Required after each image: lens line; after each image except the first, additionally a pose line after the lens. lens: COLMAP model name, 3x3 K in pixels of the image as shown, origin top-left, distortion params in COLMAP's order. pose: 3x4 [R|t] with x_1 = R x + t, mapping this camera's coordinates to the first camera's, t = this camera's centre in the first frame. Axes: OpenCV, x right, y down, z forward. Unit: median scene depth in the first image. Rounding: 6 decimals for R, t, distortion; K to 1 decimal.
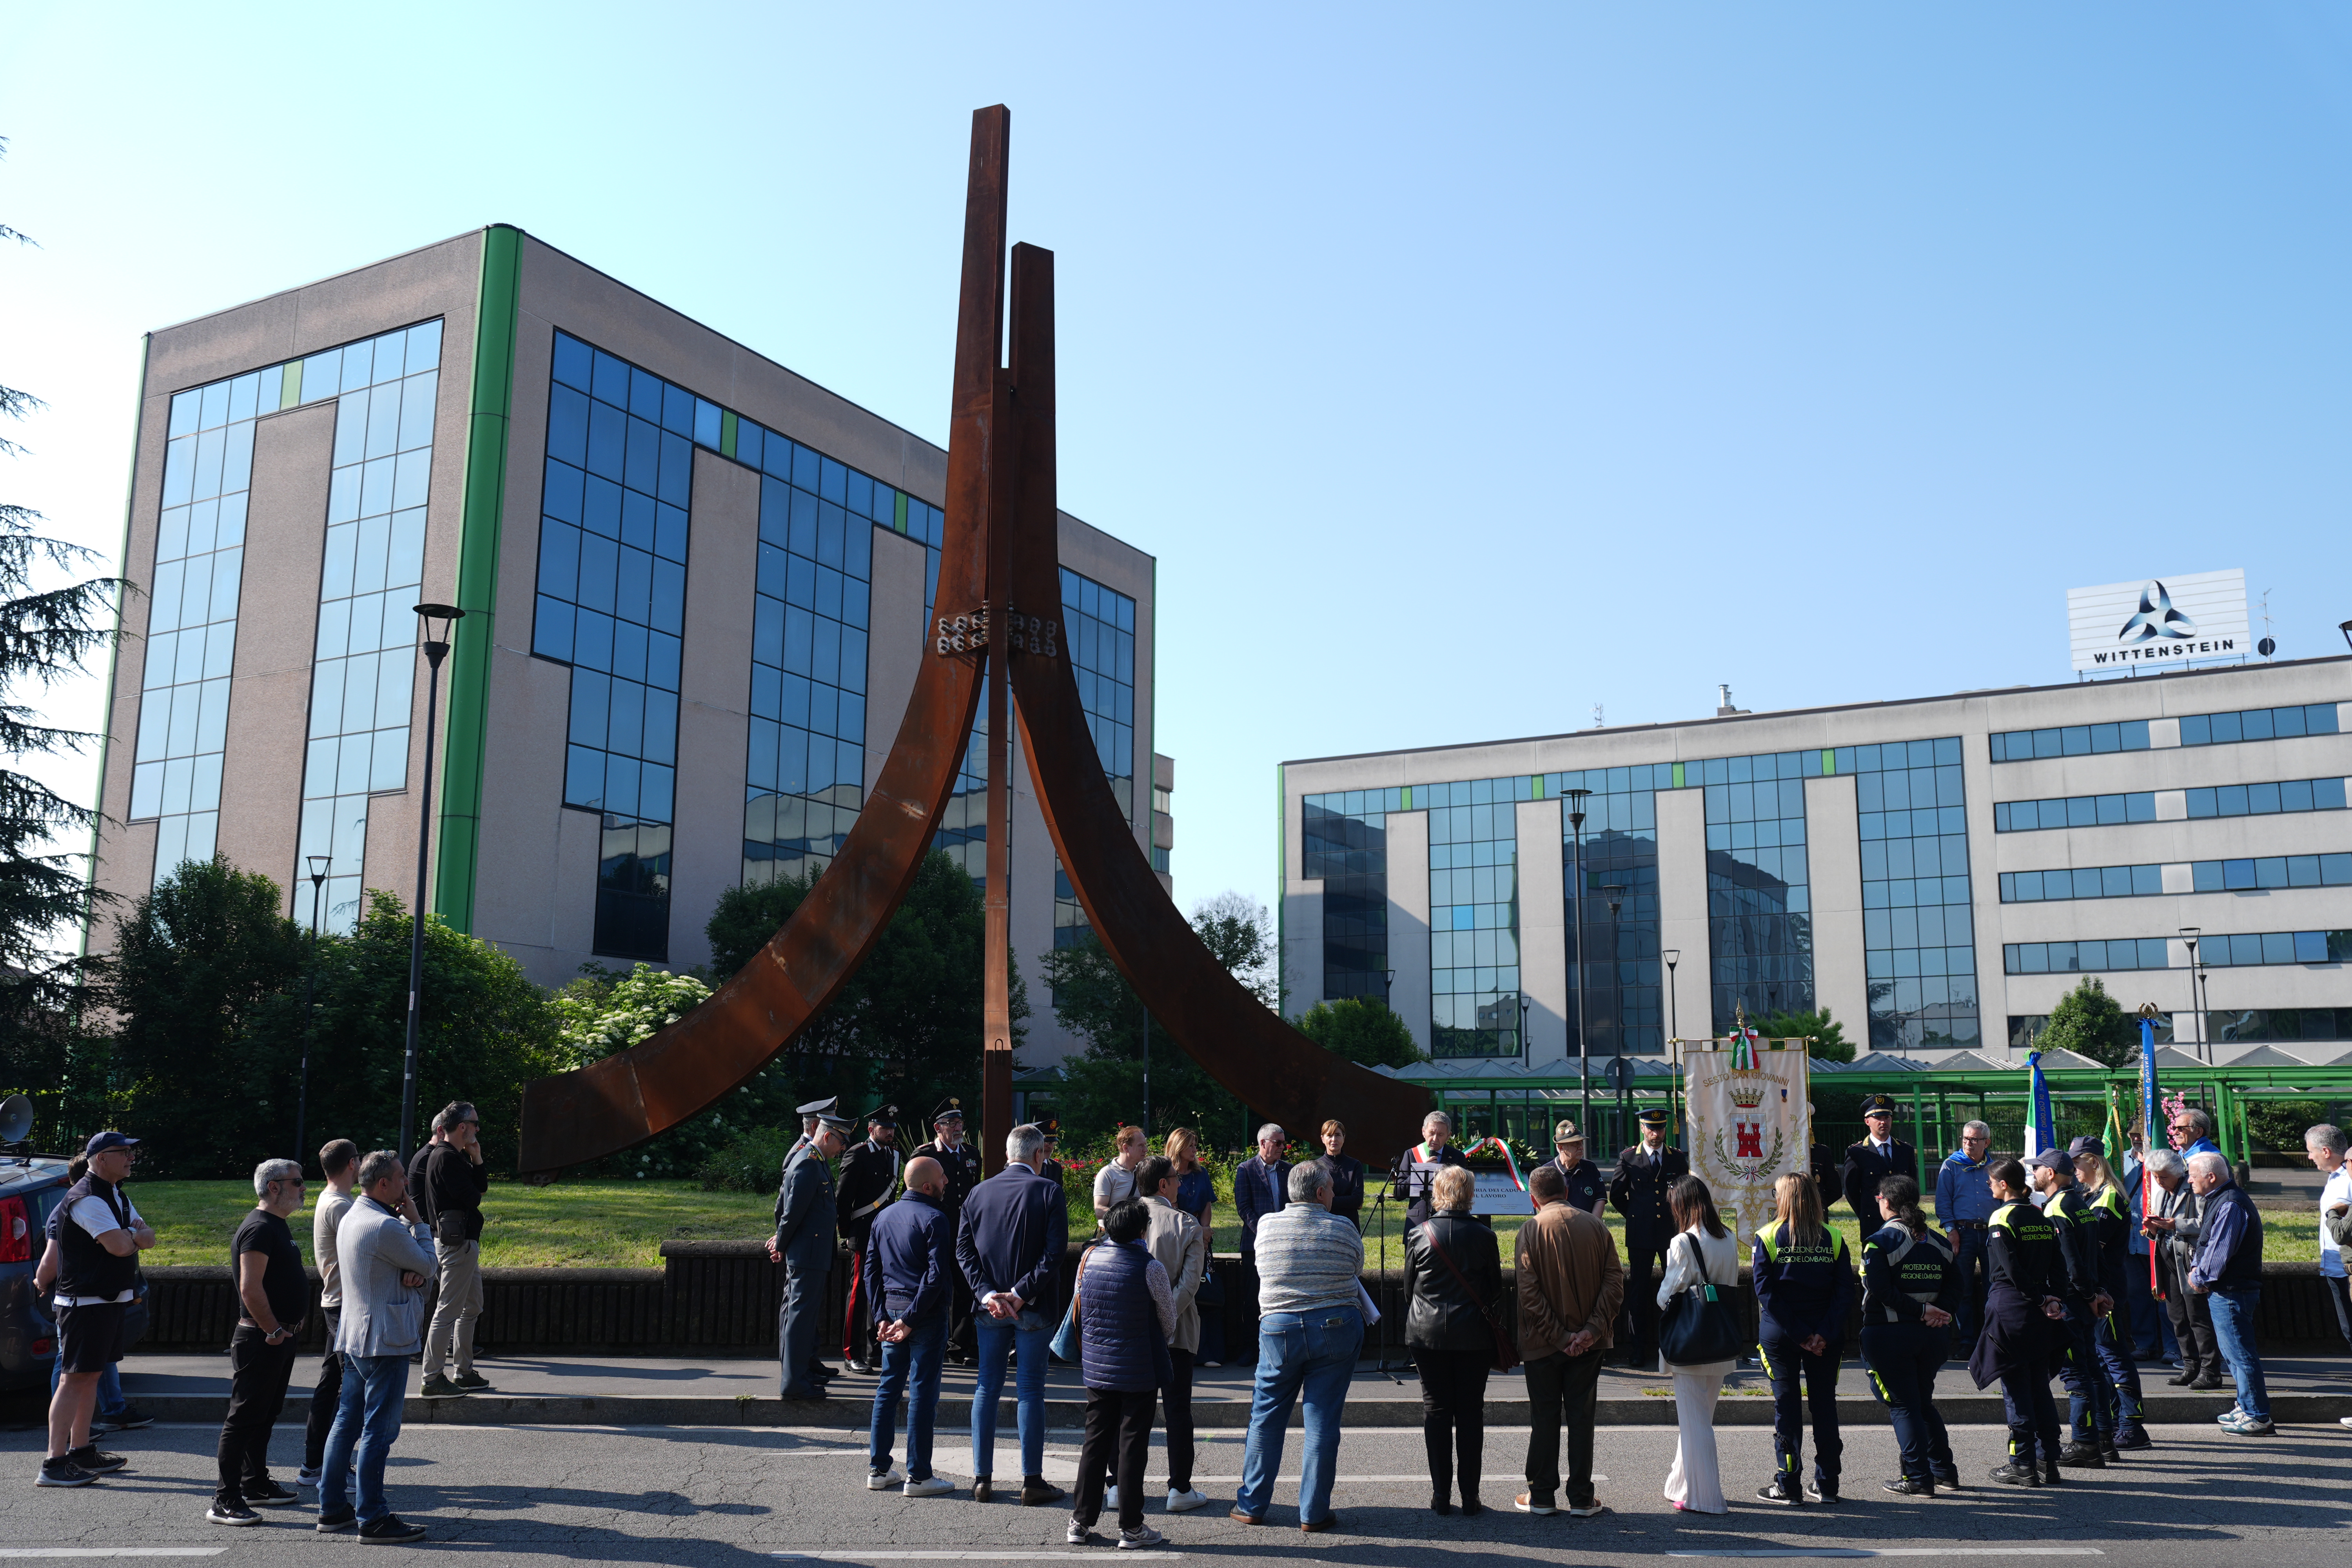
lens RADIAL K [[2039.8, 0, 1176.0], [0, 2039.8, 784.0], [0, 0, 1]] dist [-0.042697, -0.004865]
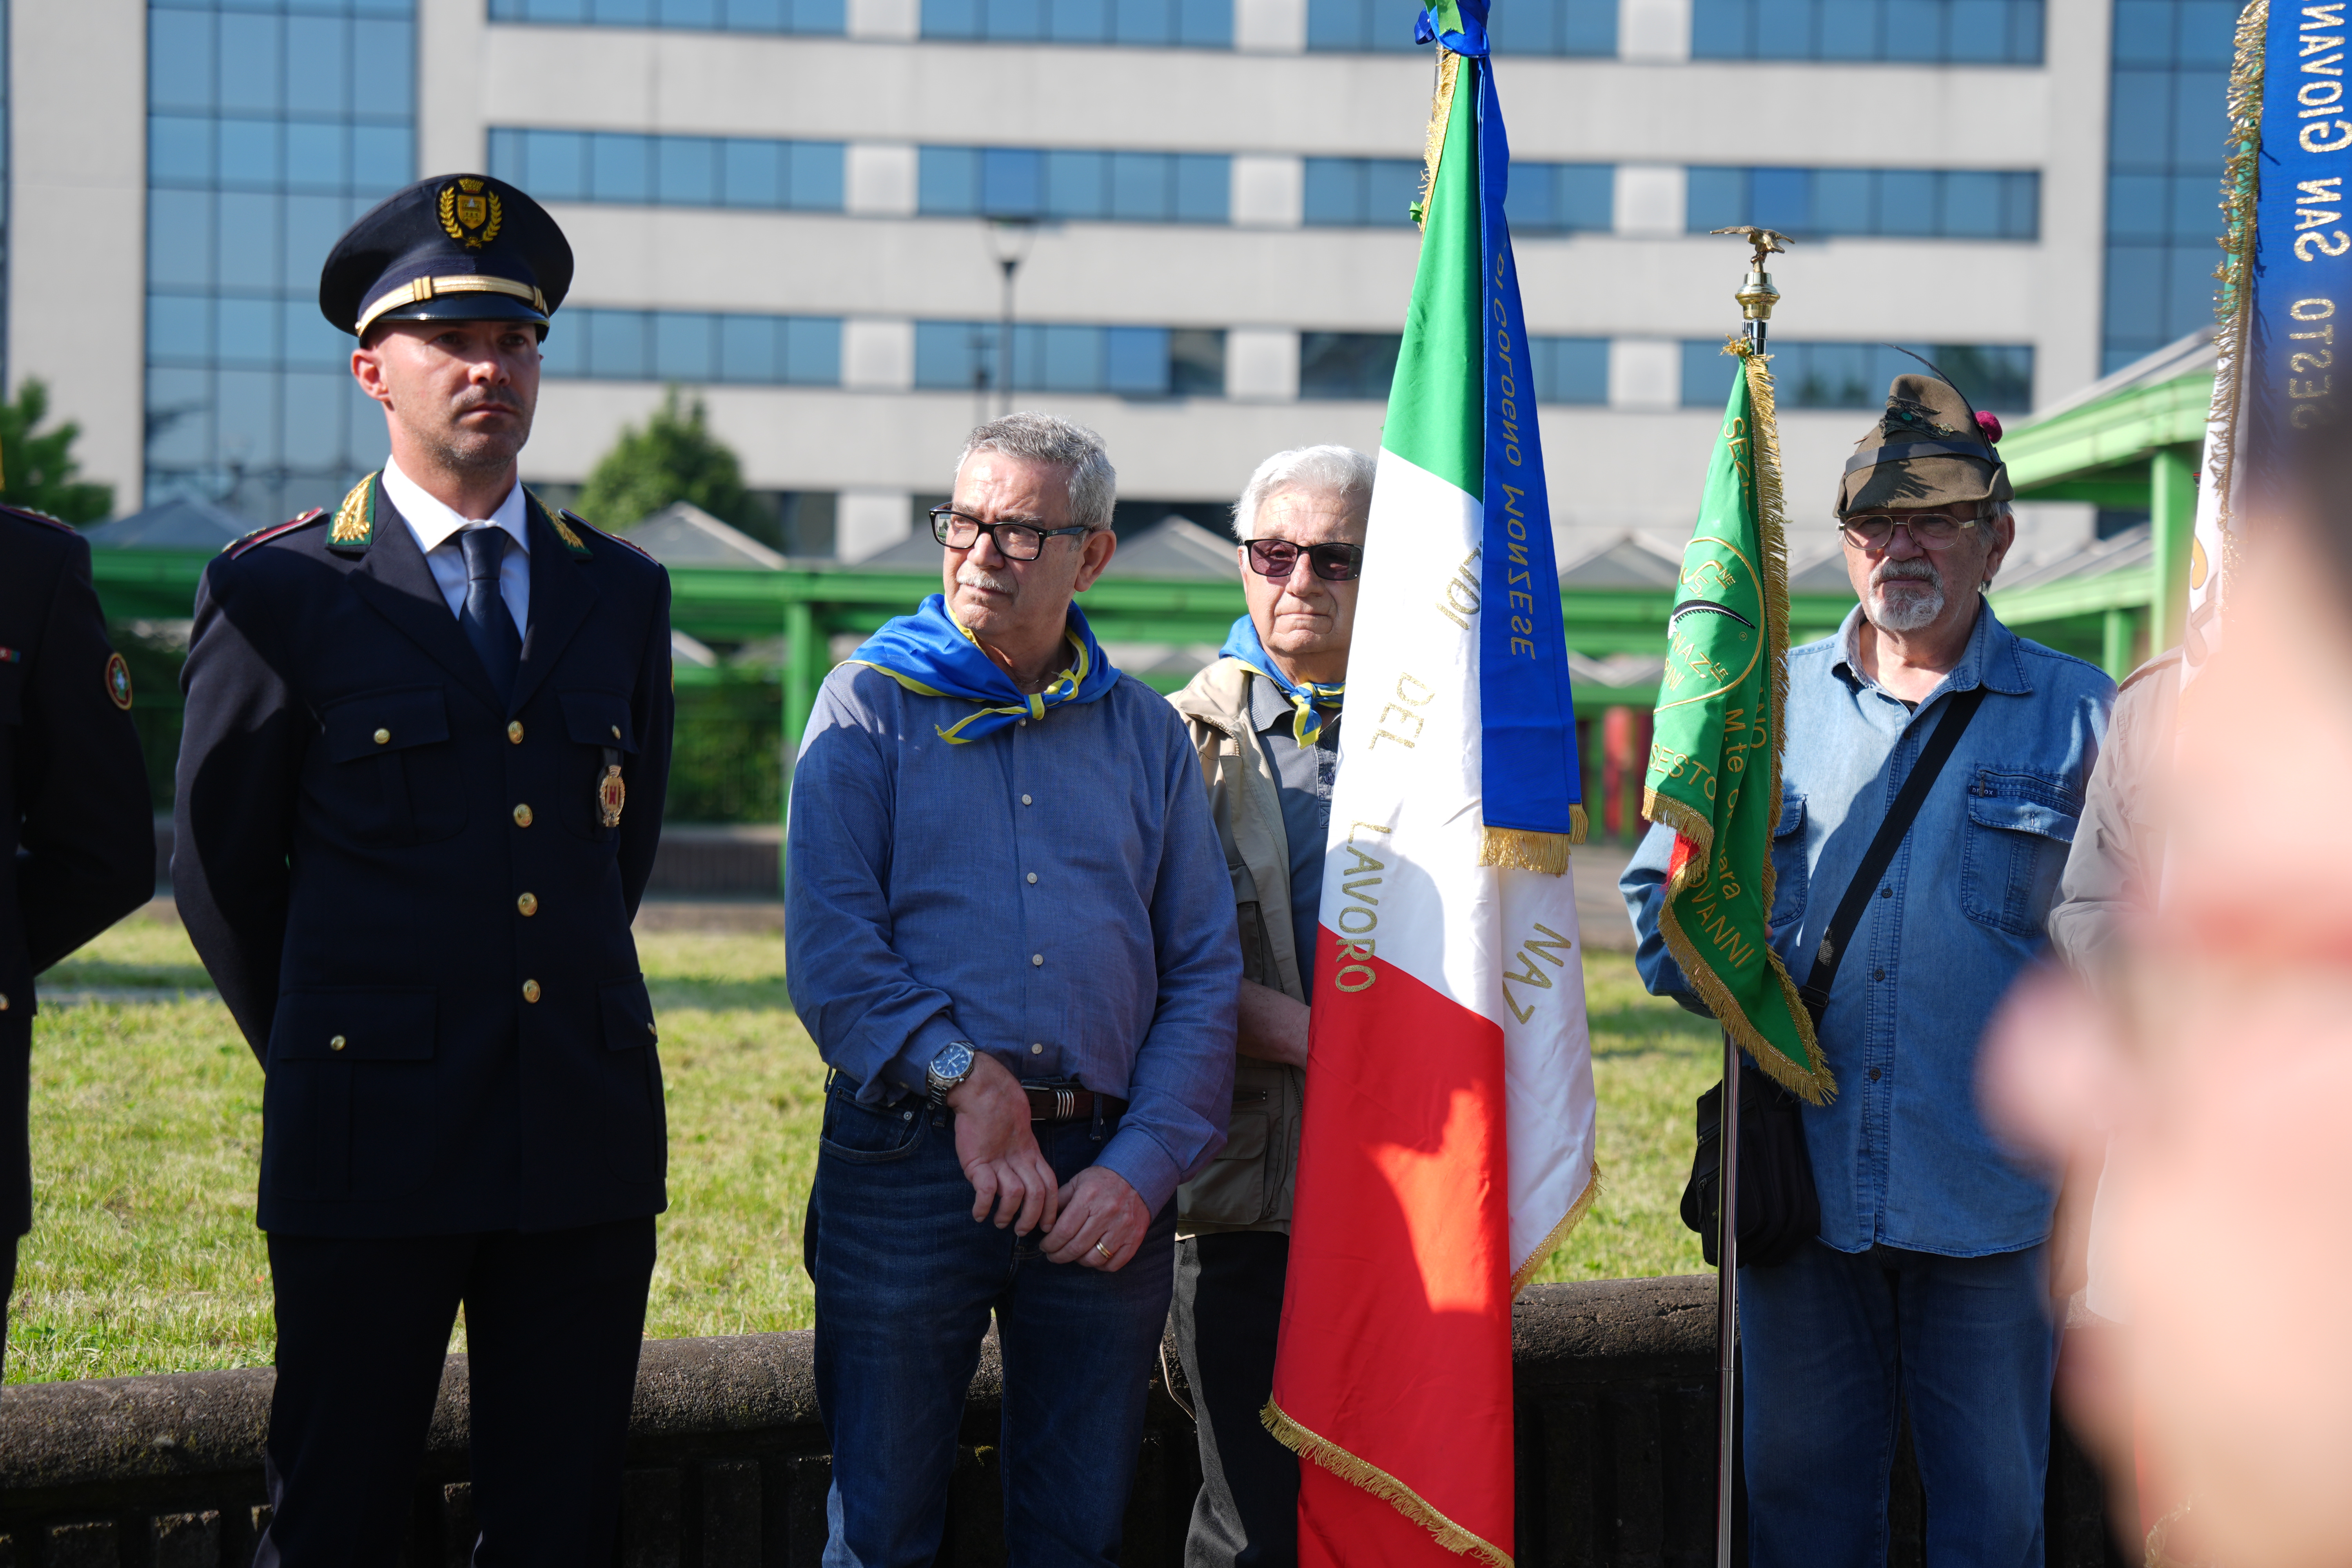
lens RADIAL K [[4569.6, 0, 1176.0], [0, 4569.6, 784.0], [0, 0, 1]] dist [0.337686, 0.030251]
pose [[0.851459, 0.019412, 0.524063, 0.065056], [-0.110822, 0.983407, 0.143629, 0.042100], [-0.512579, -0.180372, 0.839481, 0.205510]]
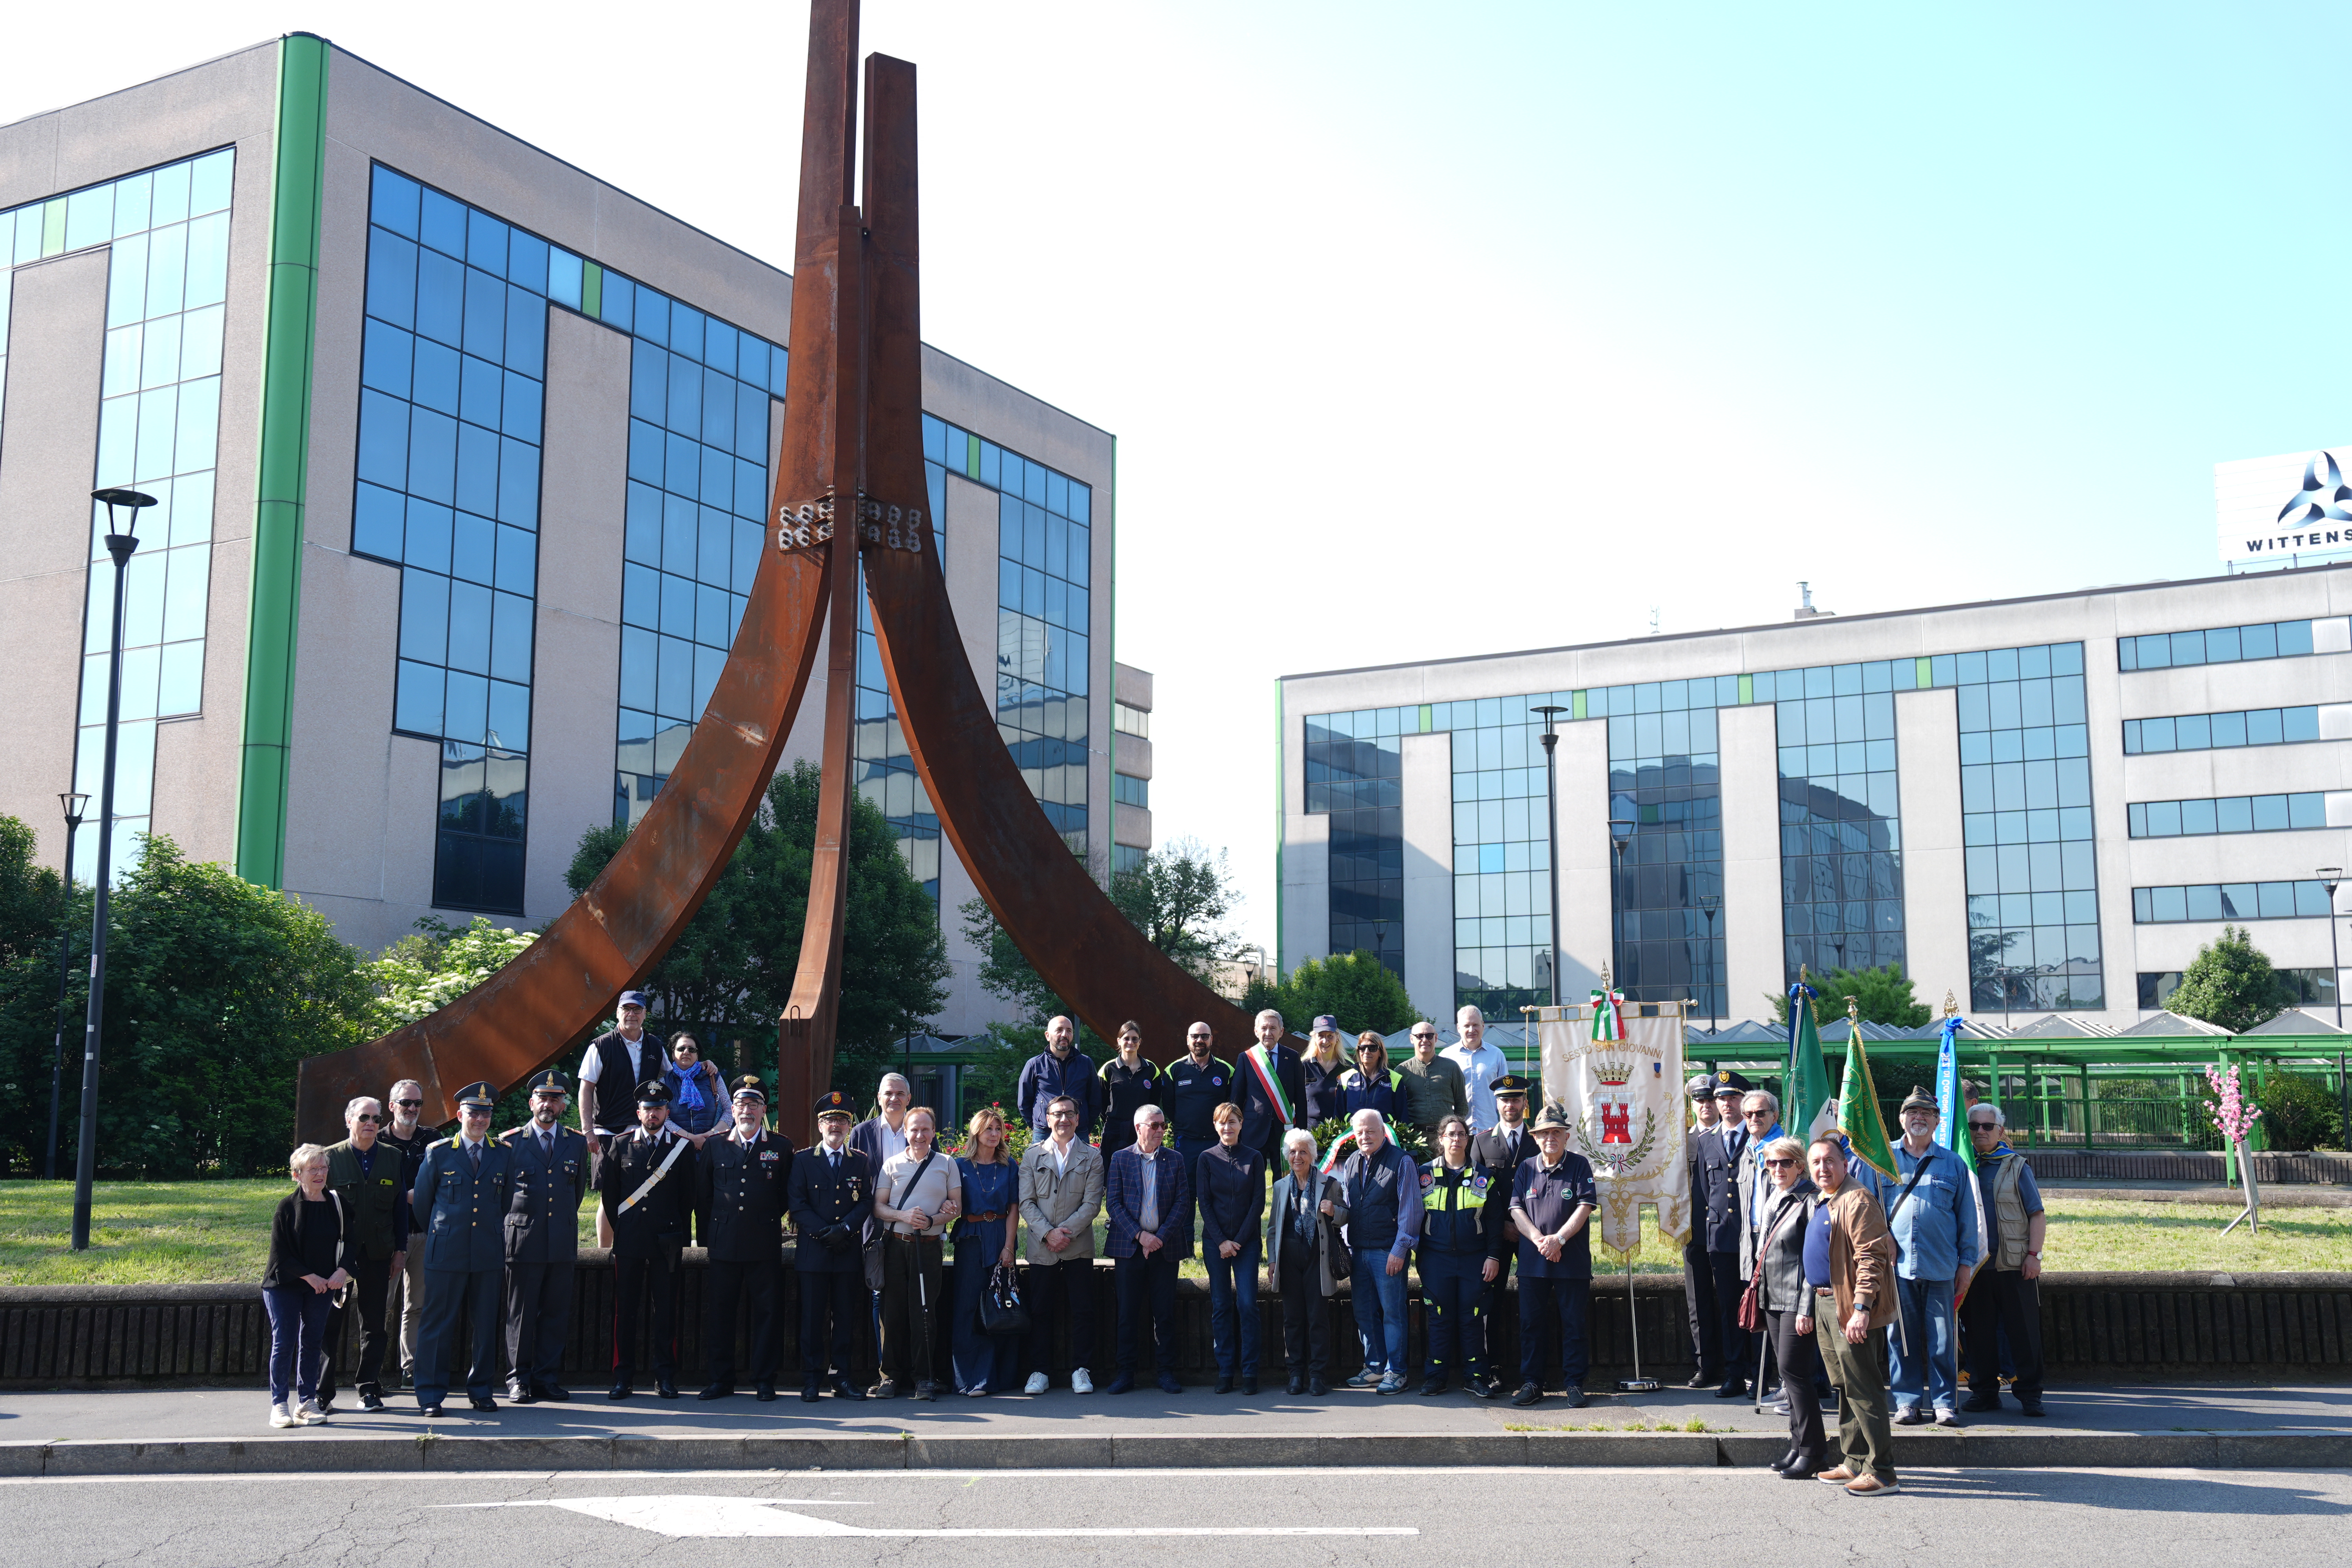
lens RADIAL K [[2388.5, 0, 1176.0], [0, 2388.5, 784.0], [0, 0, 1]] dist [0.013460, 0.044427]
pose [[0.999976, -0.005331, -0.004488, 0.026268], [0.005479, 0.999417, 0.033697, 0.000372], [0.004306, -0.033721, 0.999422, 0.005071]]
